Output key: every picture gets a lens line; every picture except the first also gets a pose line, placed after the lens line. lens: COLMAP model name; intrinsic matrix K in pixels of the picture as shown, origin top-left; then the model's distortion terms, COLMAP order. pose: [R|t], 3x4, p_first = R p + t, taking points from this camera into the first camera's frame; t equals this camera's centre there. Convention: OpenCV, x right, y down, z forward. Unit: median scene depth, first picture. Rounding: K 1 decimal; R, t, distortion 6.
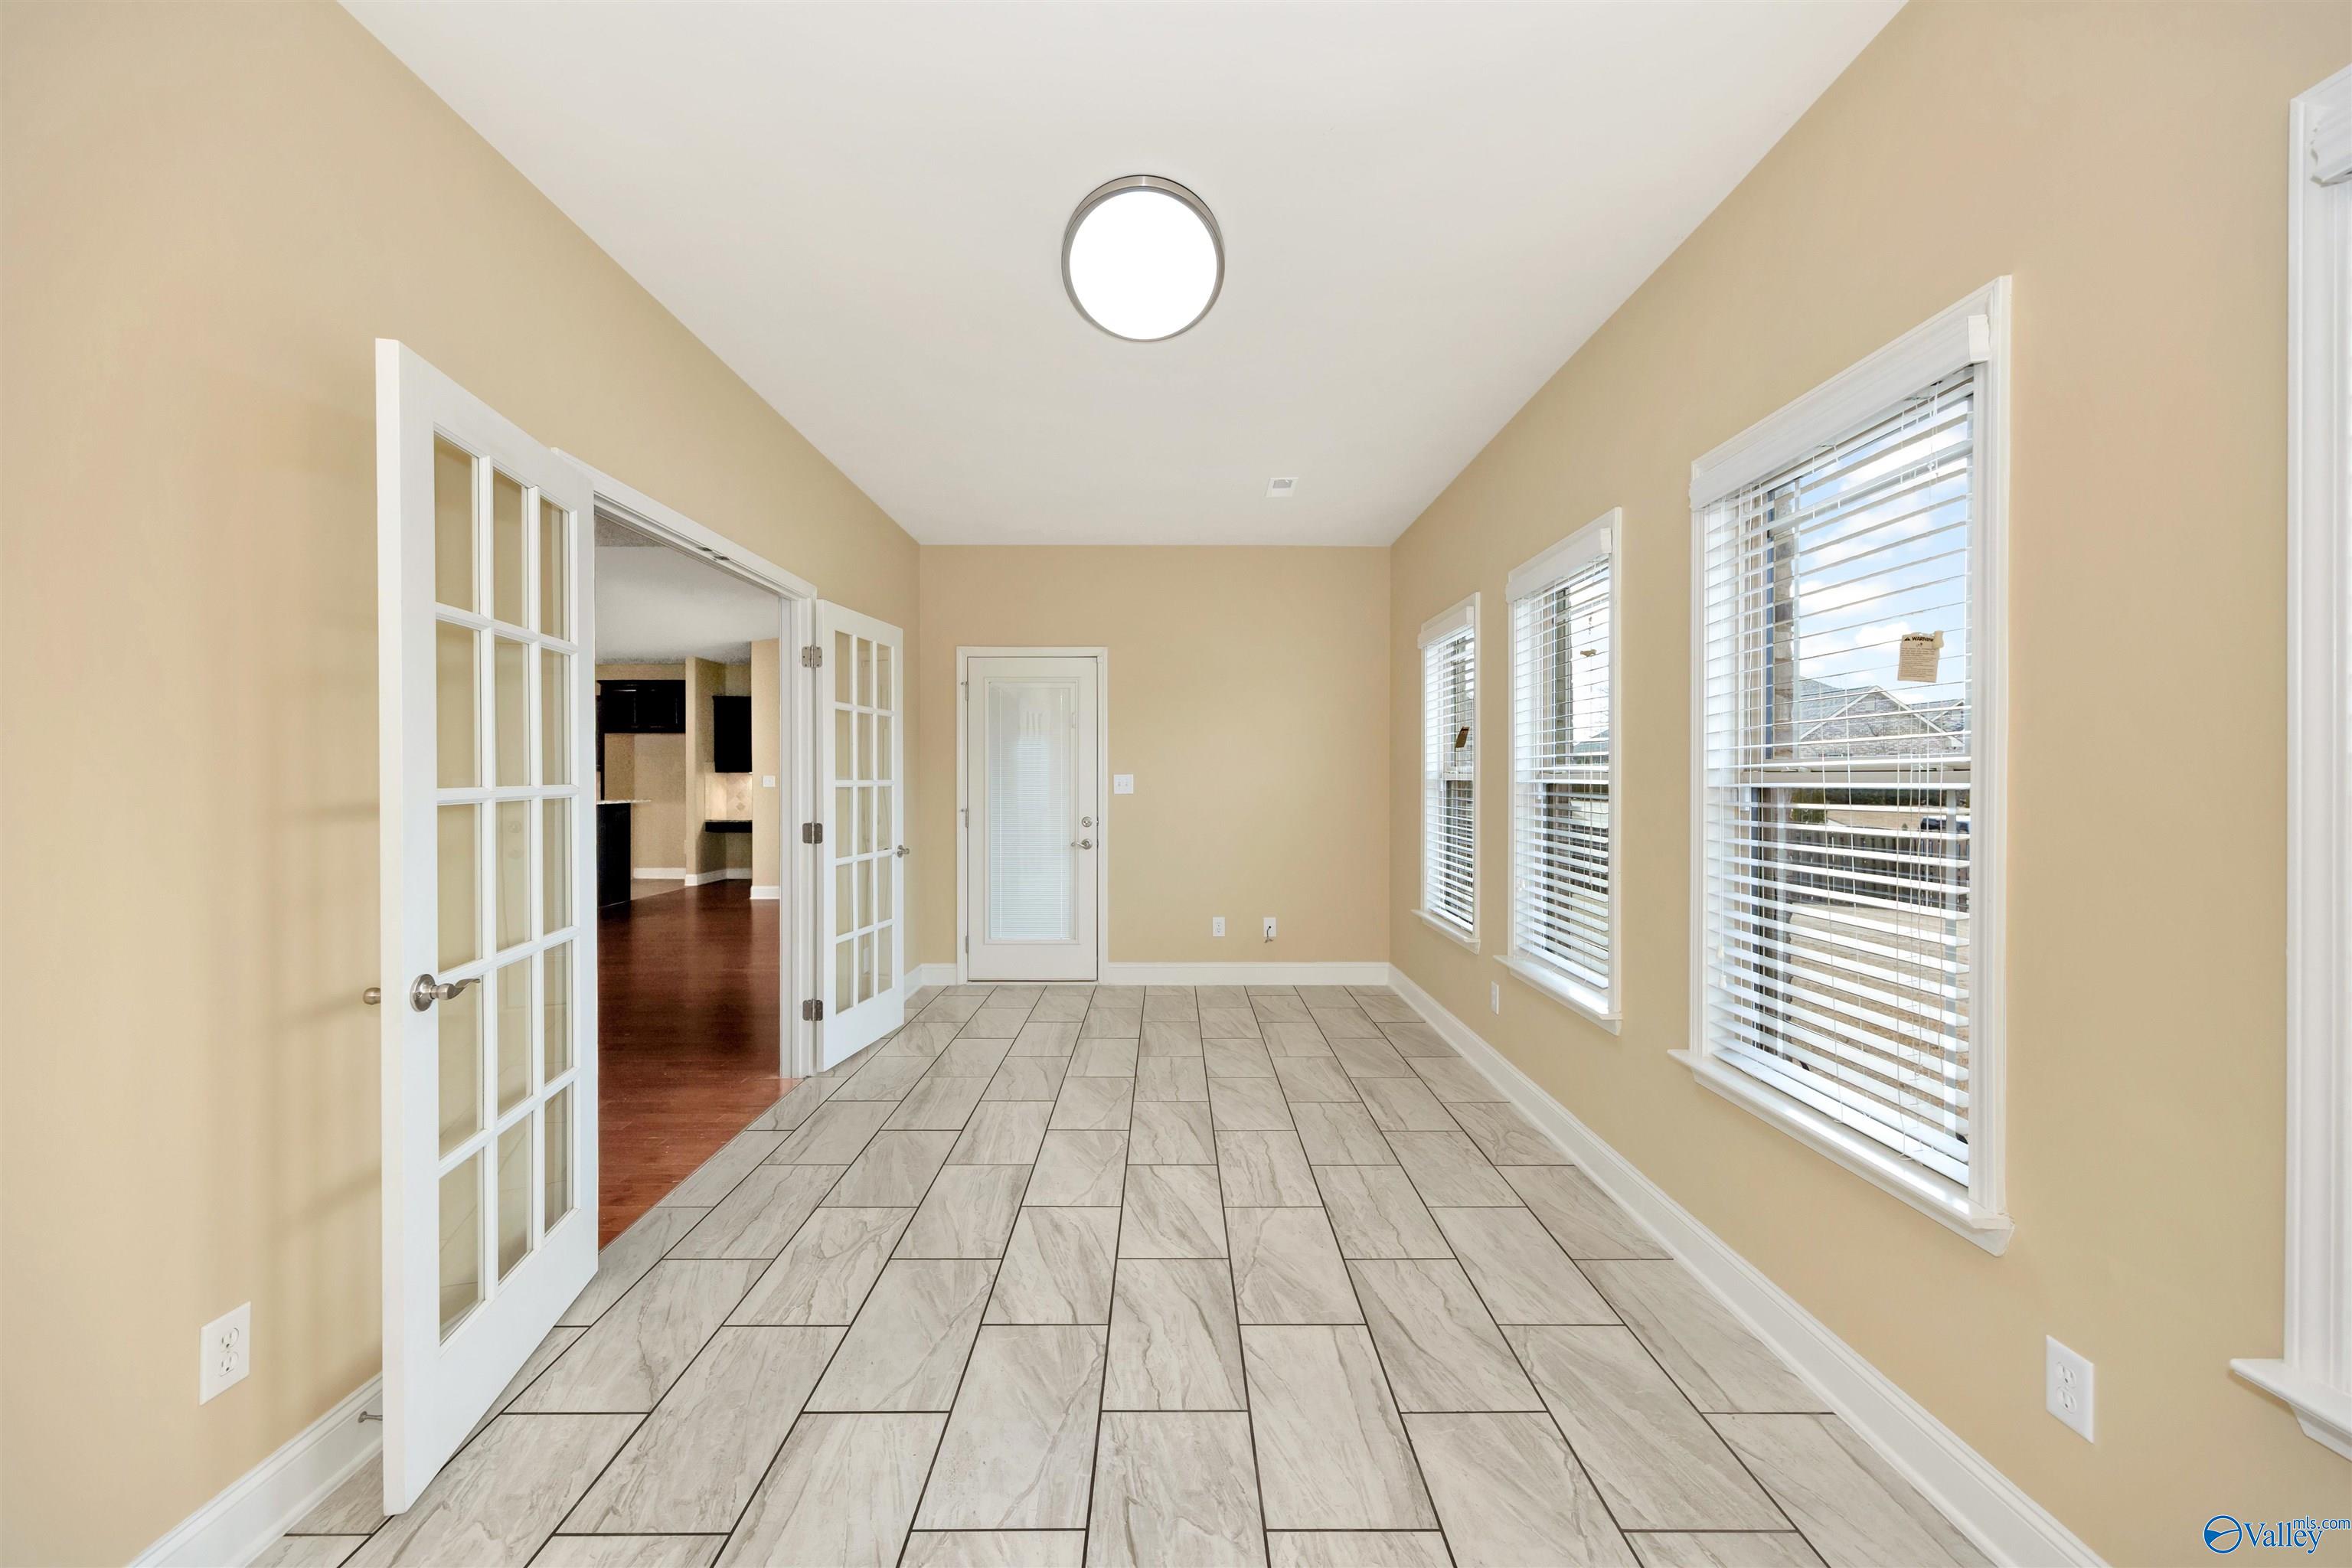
lens RADIAL K [[923.4, 0, 1167.2], [0, 923.4, 782.9], [0, 0, 1]] dist [0.001891, 0.000110]
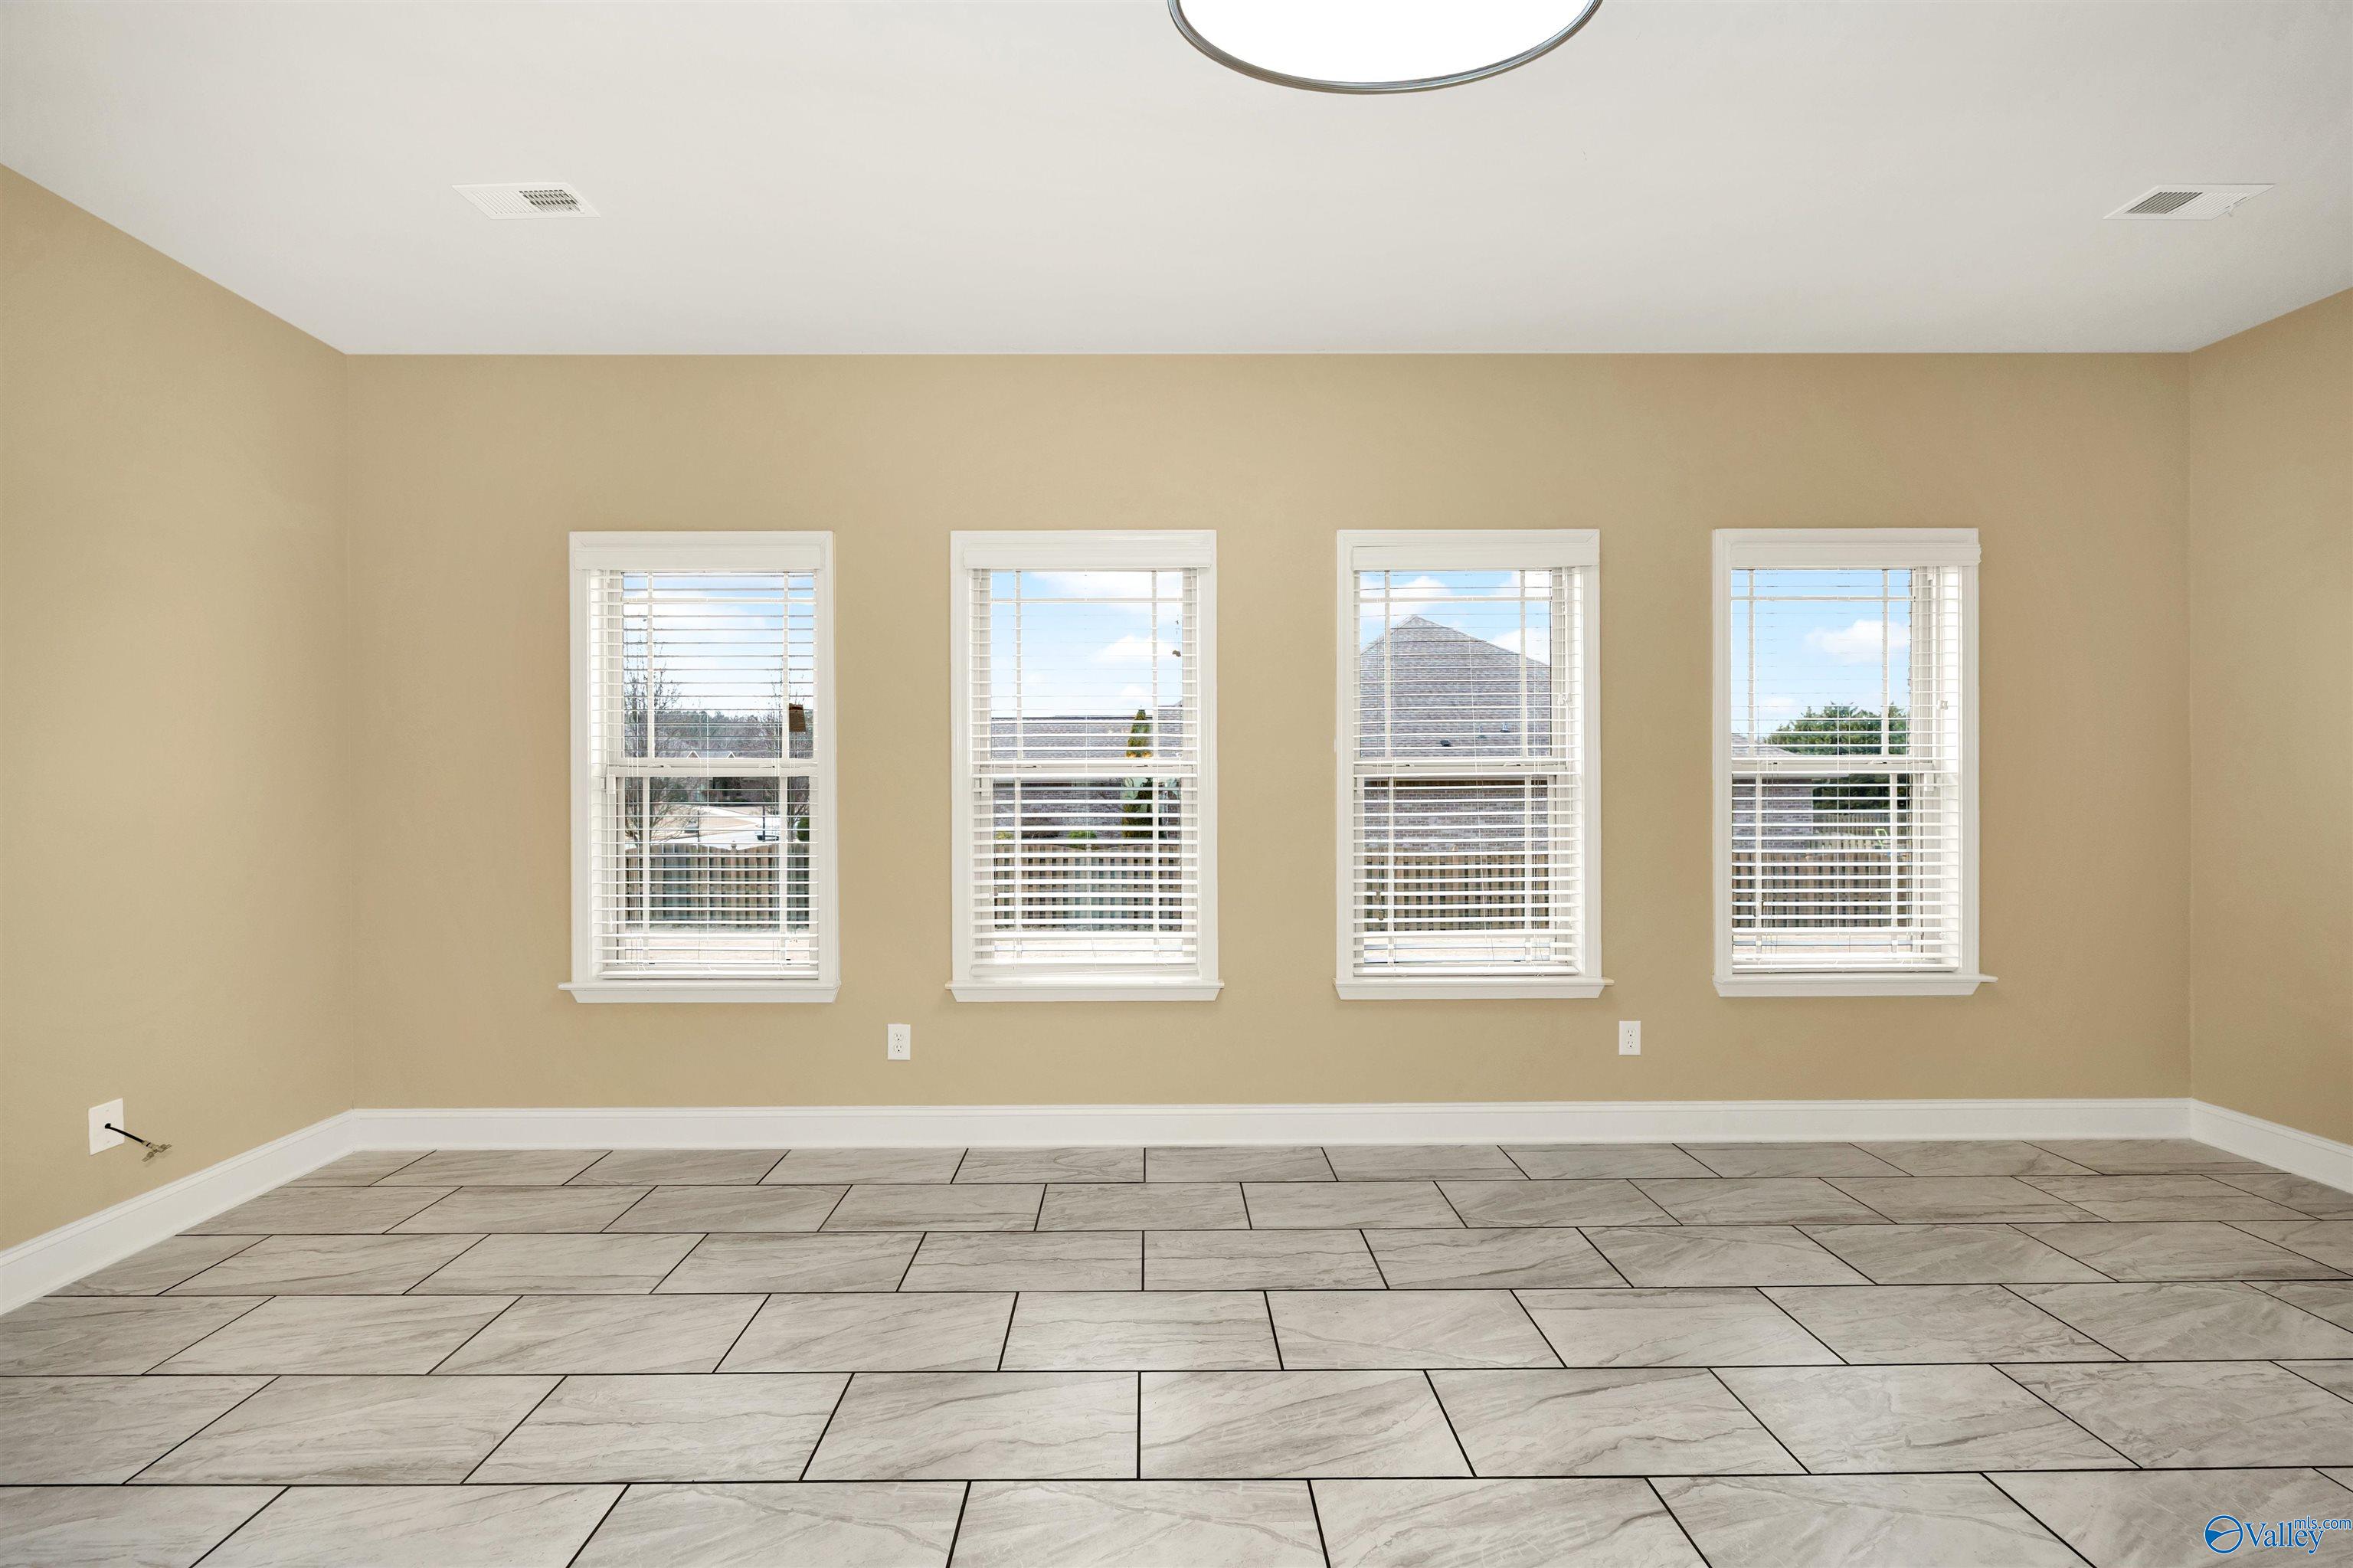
lens RADIAL K [[923.9, 0, 1163.6], [0, 923.9, 786.6], [0, 0, 1]] dist [0.001891, 0.000110]
pose [[-0.013274, -0.000697, 0.999912, -0.604287], [0.007882, 0.999969, 0.000801, 0.018706], [-0.999881, 0.007892, -0.013268, 1.046838]]
